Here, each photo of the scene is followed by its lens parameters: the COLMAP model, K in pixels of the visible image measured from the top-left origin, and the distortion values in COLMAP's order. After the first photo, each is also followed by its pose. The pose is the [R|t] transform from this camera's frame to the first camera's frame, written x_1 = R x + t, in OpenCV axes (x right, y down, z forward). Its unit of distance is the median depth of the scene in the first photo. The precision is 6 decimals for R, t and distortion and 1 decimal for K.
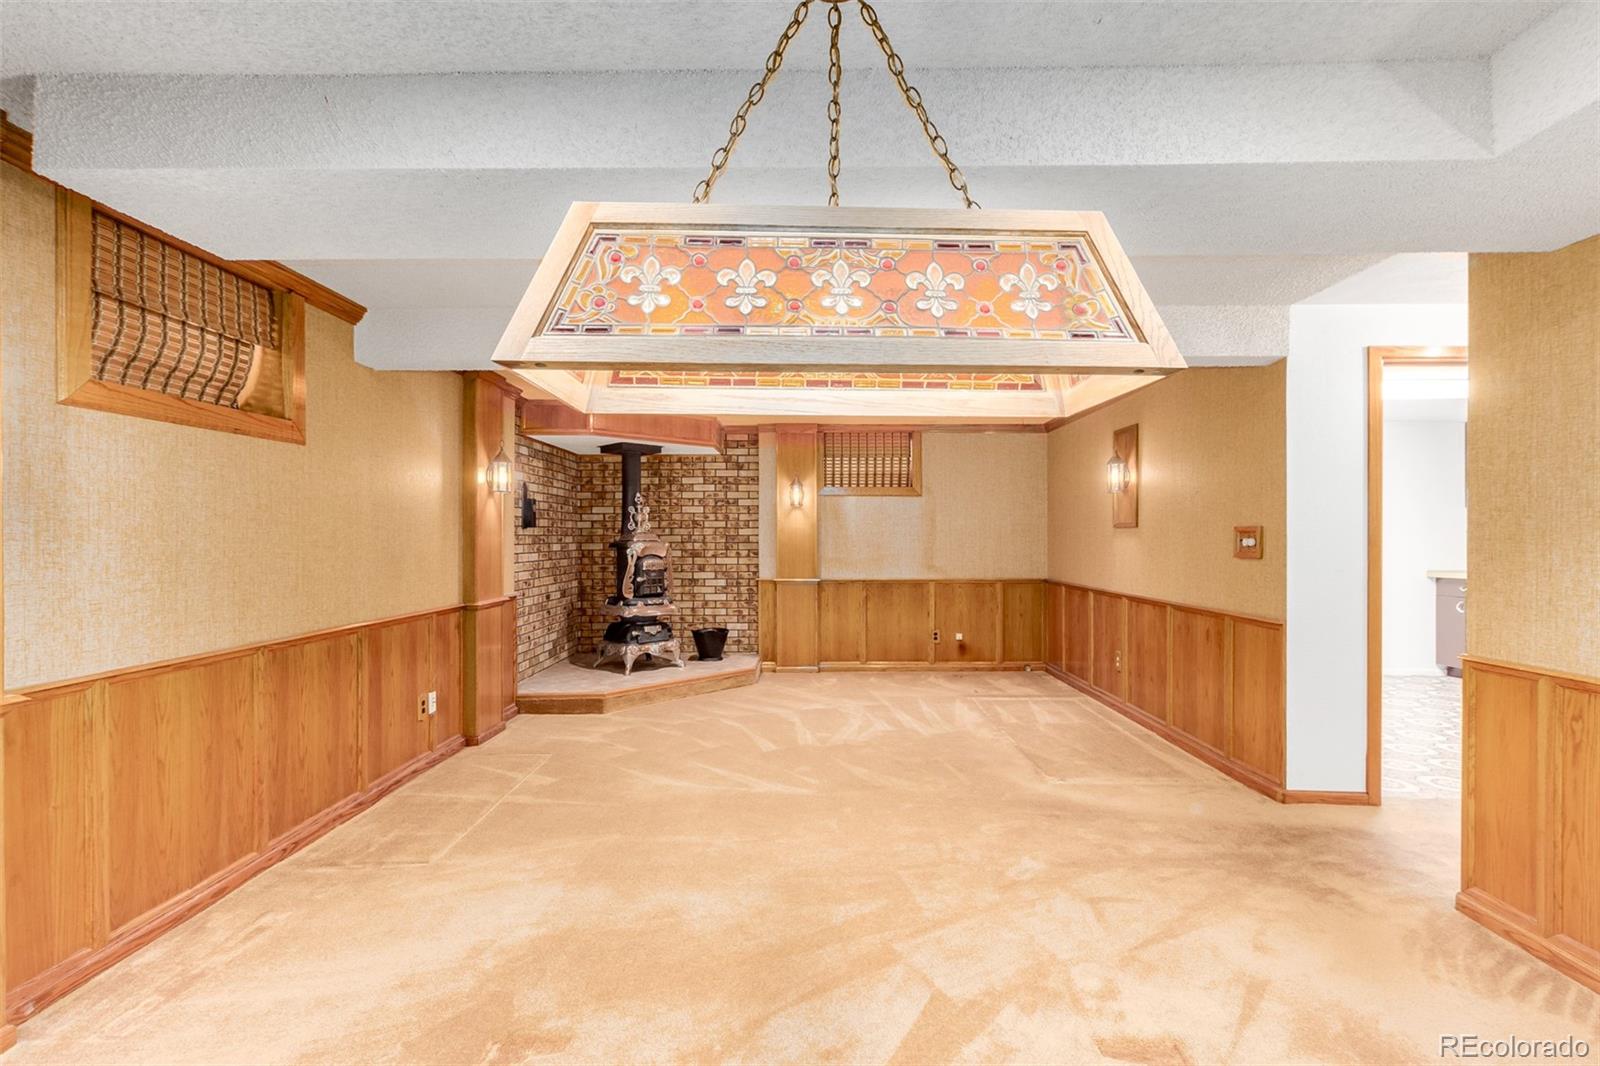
lens RADIAL K [[731.3, 0, 802.4], [0, 731.3, 537.4], [0, 0, 1]] dist [0.011254, -0.003829]
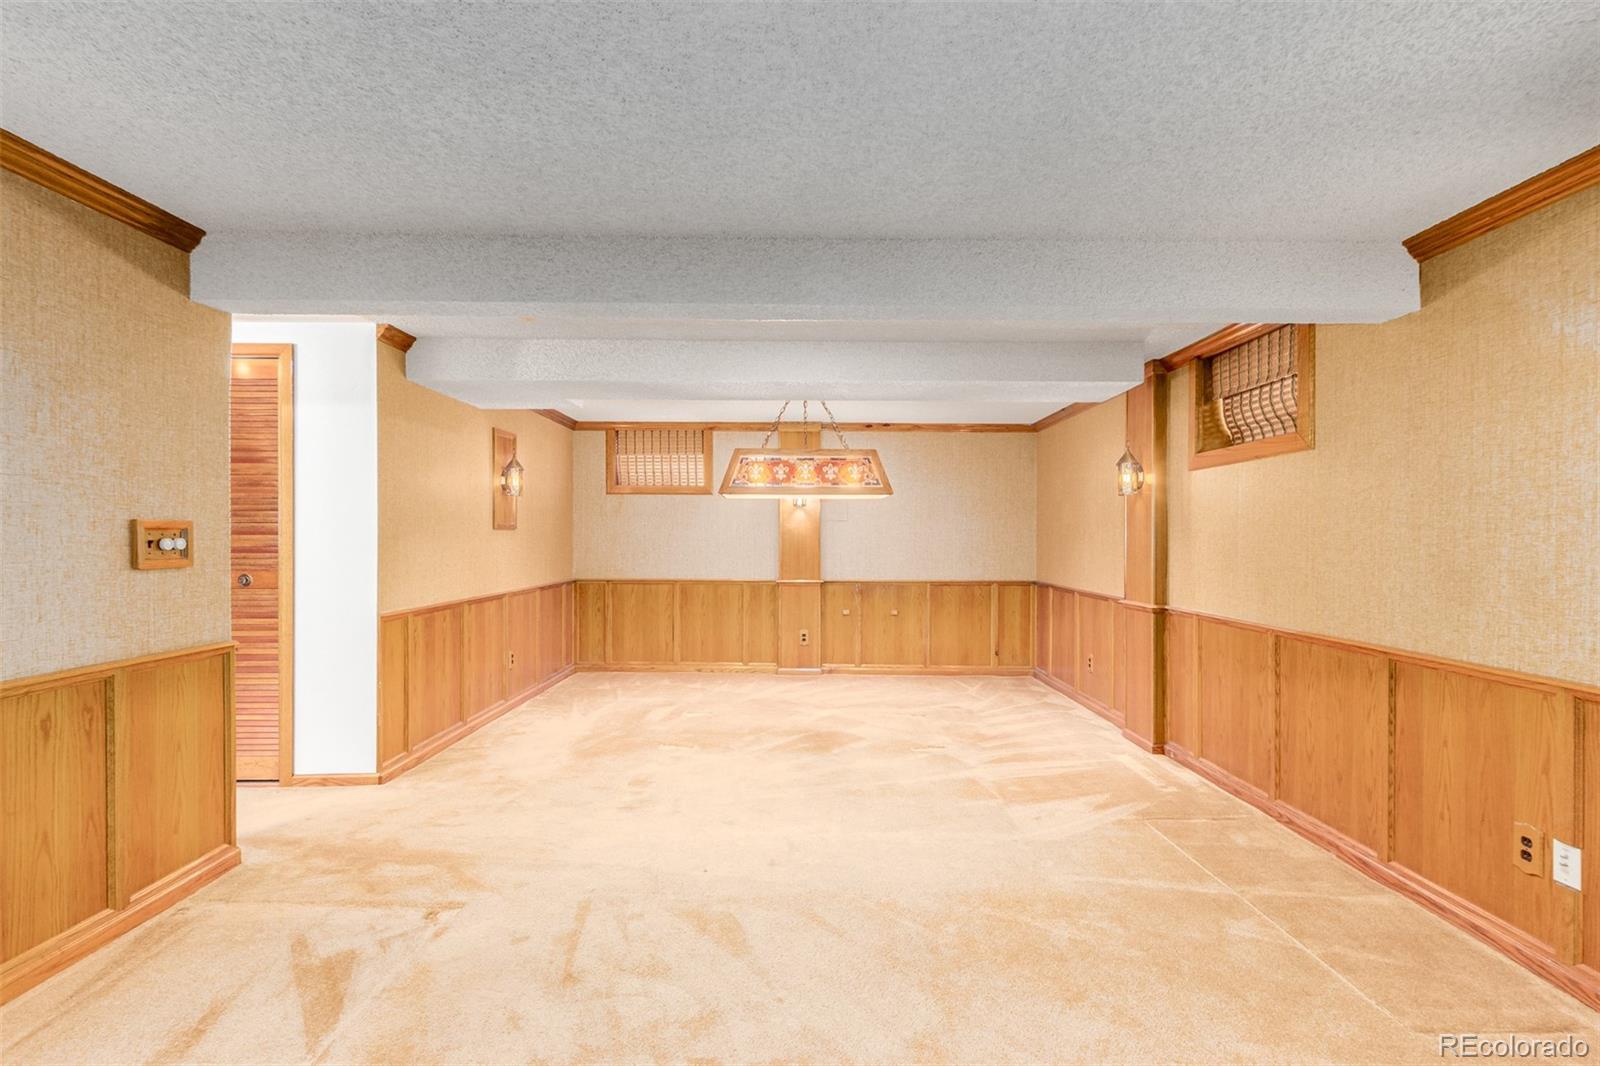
lens RADIAL K [[731.3, 0, 800.8], [0, 731.3, 537.0], [0, 0, 1]] dist [0.011254, -0.003829]
pose [[-0.999948, -0.002447, -0.009915, 0.041684], [-0.002467, 0.999995, 0.002067, -0.003268], [0.009909, 0.002091, -0.999949, 1.901147]]
